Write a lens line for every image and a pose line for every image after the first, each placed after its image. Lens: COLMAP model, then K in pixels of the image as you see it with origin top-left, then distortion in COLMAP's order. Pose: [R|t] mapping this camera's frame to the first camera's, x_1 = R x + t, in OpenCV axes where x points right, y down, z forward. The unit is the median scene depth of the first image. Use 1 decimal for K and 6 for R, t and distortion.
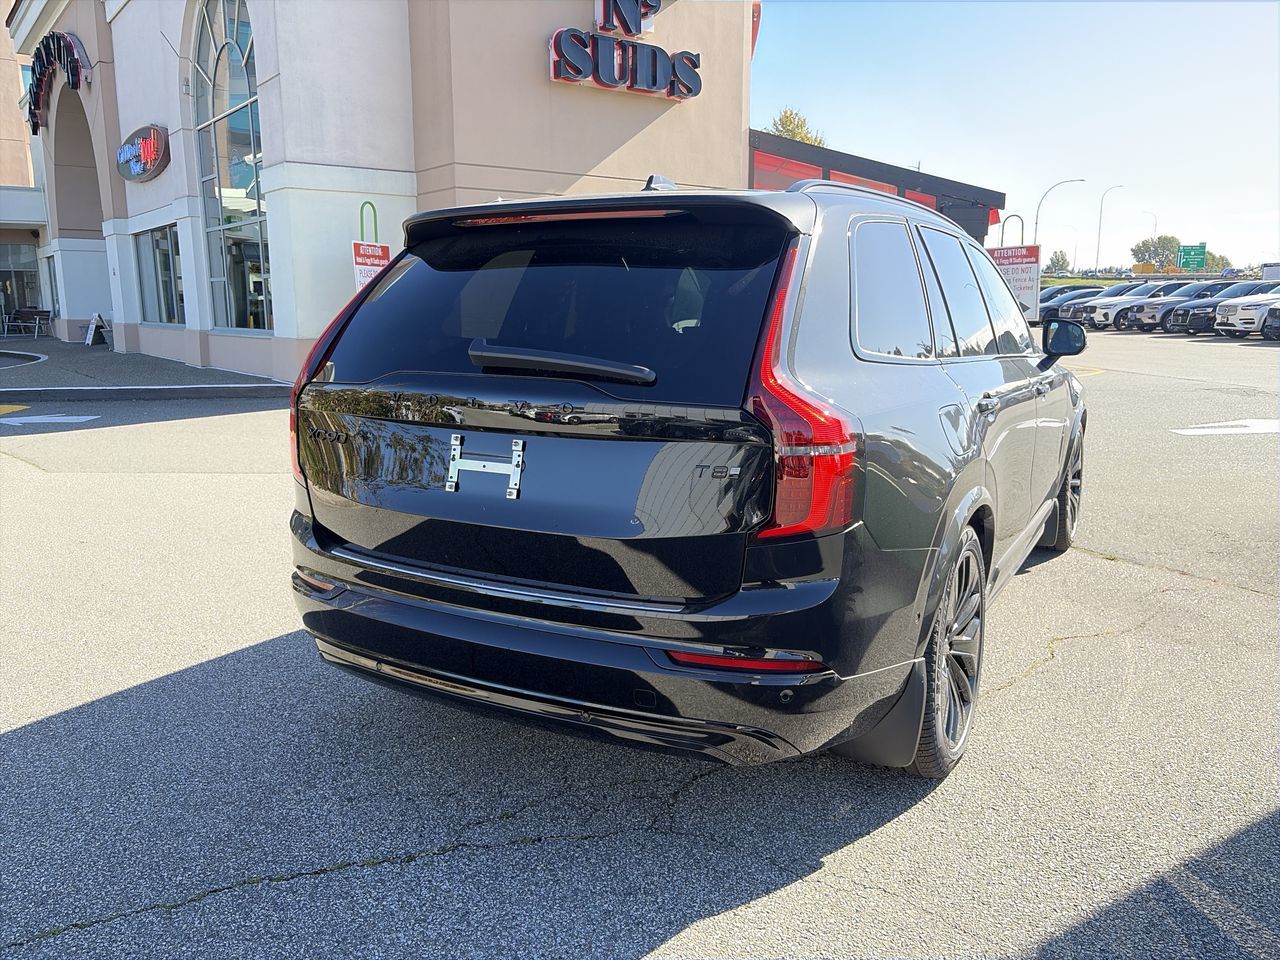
lens RADIAL K [[973.3, 0, 638.9], [0, 973.3, 476.8], [0, 0, 1]] dist [0.036574, -0.030960]
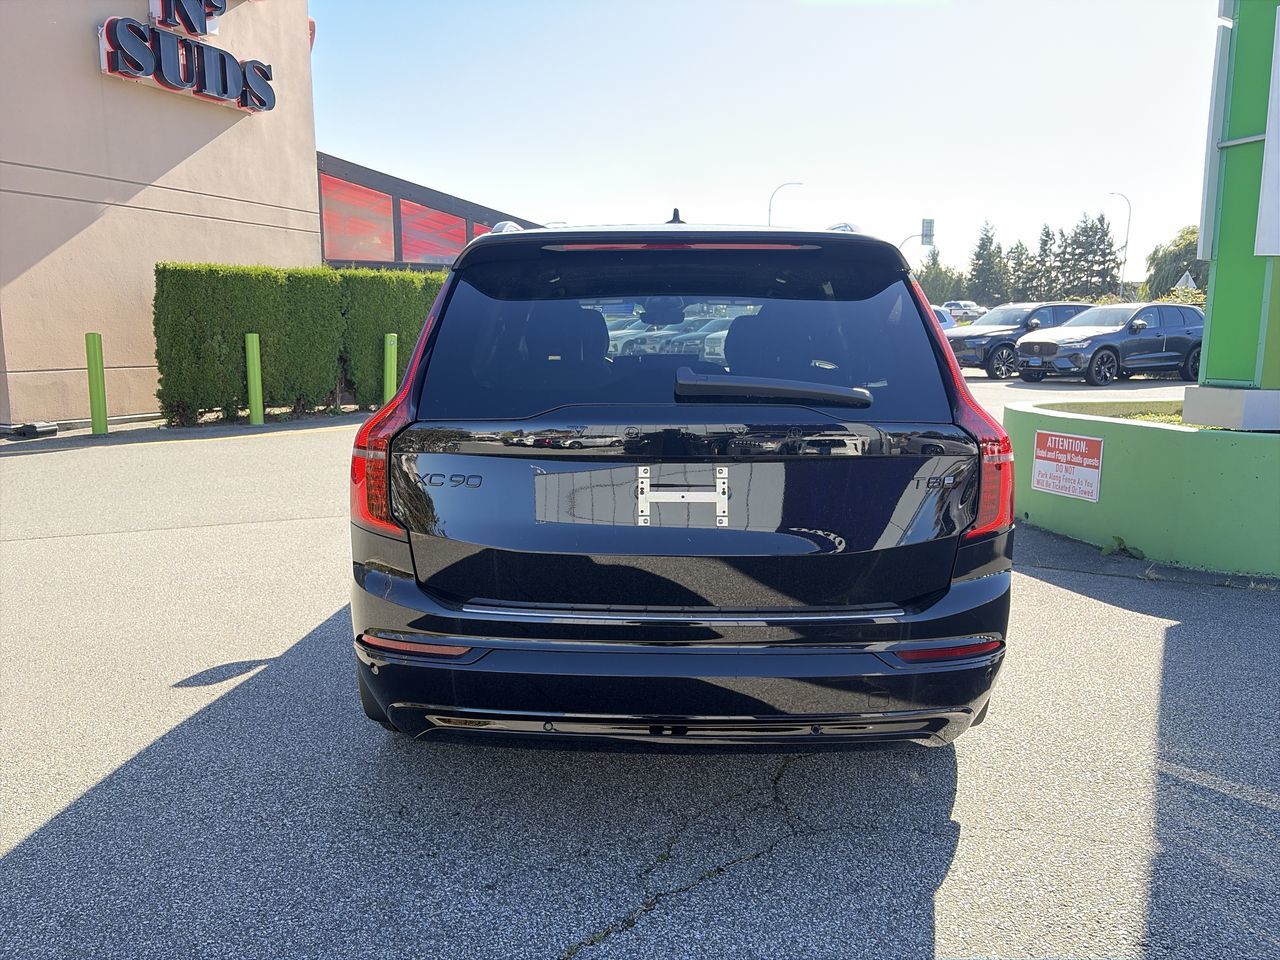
lens RADIAL K [[973.3, 0, 635.8], [0, 973.3, 480.6], [0, 0, 1]] dist [0.036574, -0.030960]
pose [[0.877332, -0.069891, 0.474767, -0.112230], [0.081482, 0.996667, -0.003852, -0.004588], [-0.472916, 0.042064, 0.880103, 0.027192]]
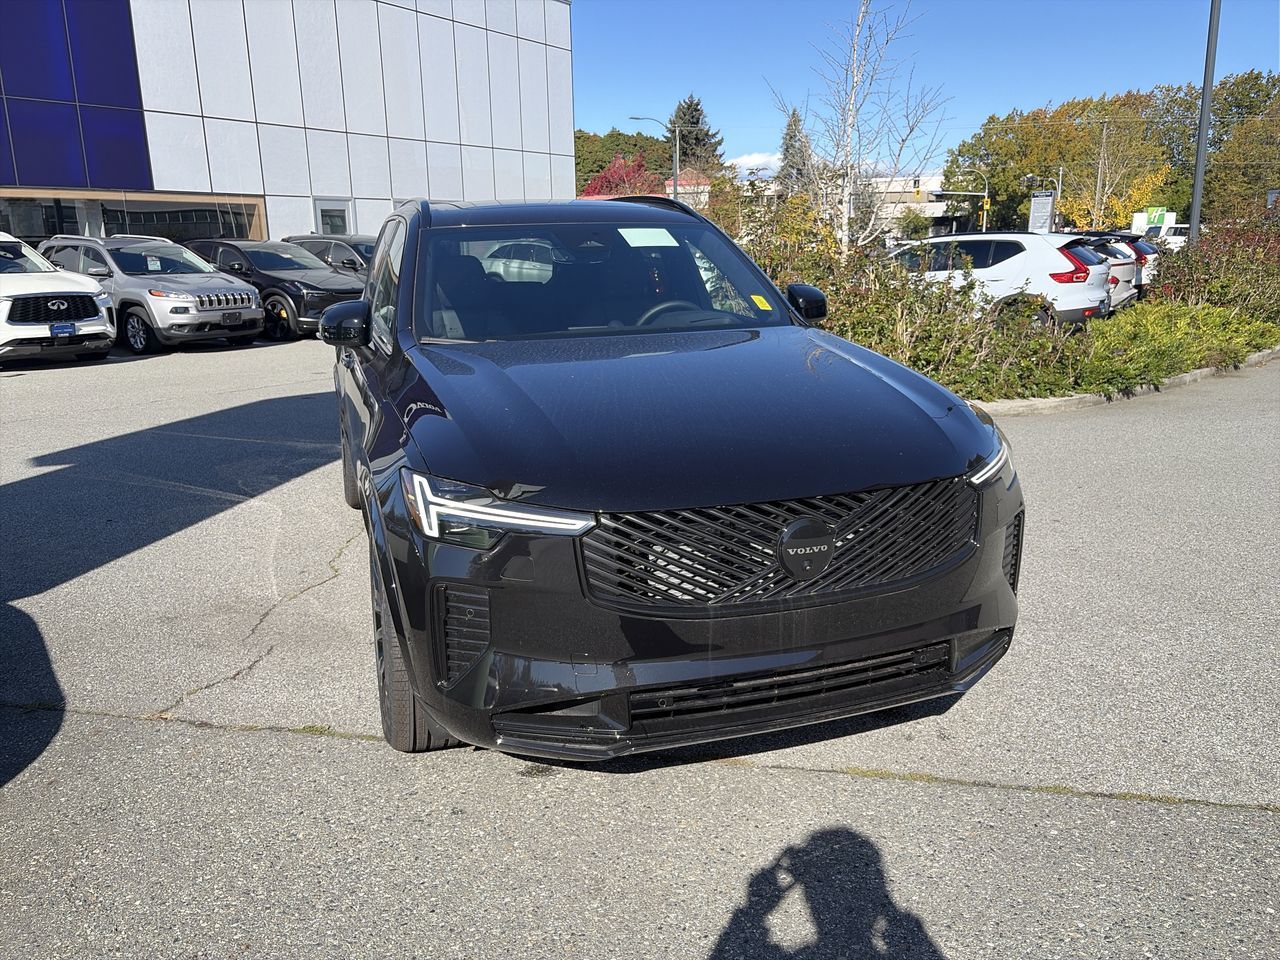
lens RADIAL K [[973.3, 0, 634.5], [0, 973.3, 479.6], [0, 0, 1]] dist [0.036574, -0.030960]
pose [[-0.674779, 0.185982, -0.714202, 0.279749], [-0.109909, 0.931611, 0.346439, -0.105164], [0.729790, 0.312267, -0.608190, 0.545502]]
